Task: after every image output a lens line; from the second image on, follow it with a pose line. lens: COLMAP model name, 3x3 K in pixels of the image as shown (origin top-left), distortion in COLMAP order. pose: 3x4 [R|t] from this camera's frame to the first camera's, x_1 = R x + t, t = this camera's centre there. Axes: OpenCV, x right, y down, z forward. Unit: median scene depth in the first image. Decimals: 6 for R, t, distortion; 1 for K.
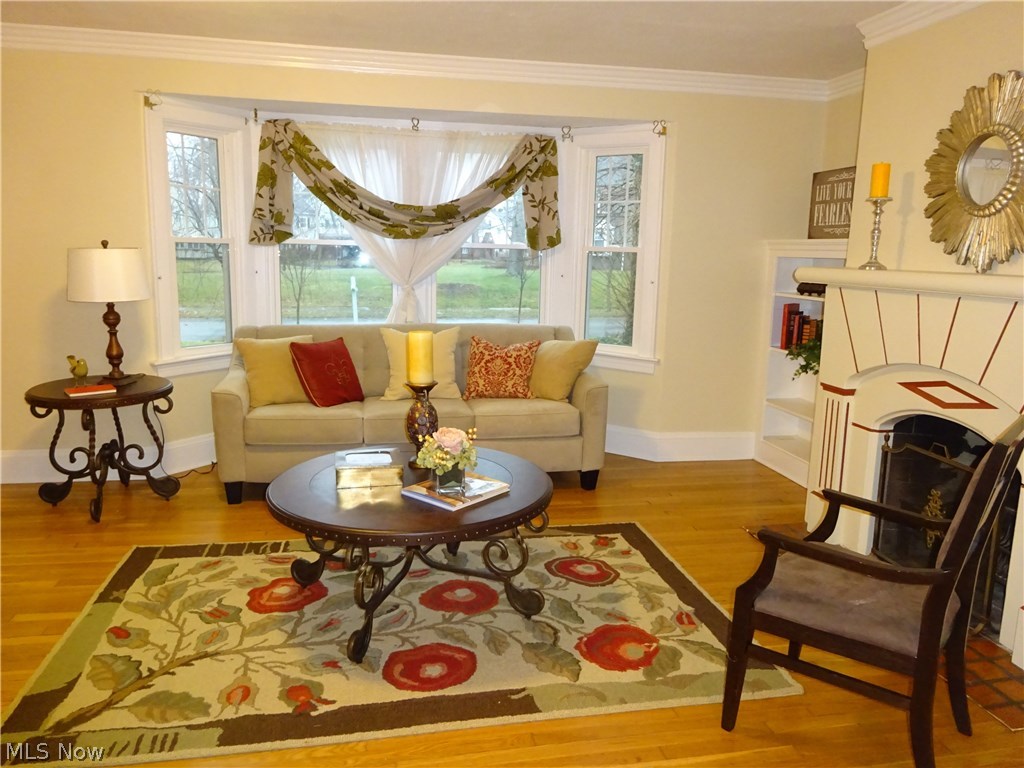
lens RADIAL K [[751.0, 0, 512.4], [0, 751.0, 382.3], [0, 0, 1]] dist [-0.011084, -0.002455]
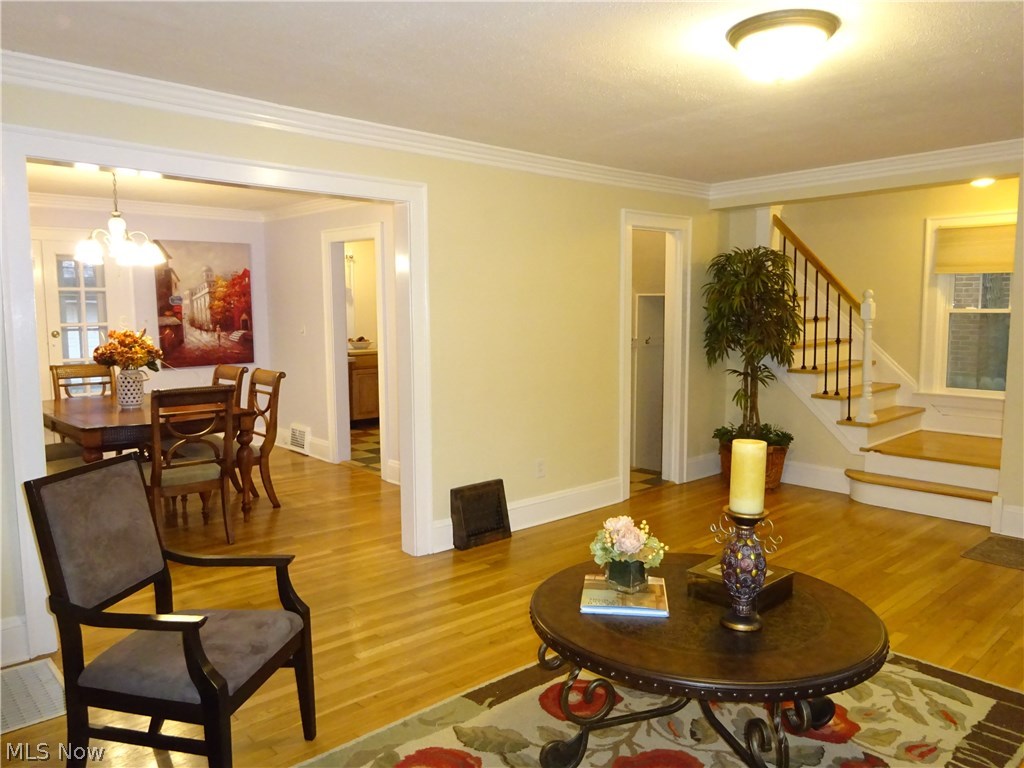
lens RADIAL K [[751.0, 0, 512.0], [0, 751.0, 384.3], [0, 0, 1]] dist [-0.011084, -0.002455]
pose [[-0.850112, 0.030910, -0.525694, 0.475116], [-0.108898, 0.966379, 0.232924, -0.277774], [0.515219, 0.255259, -0.818164, 1.523757]]
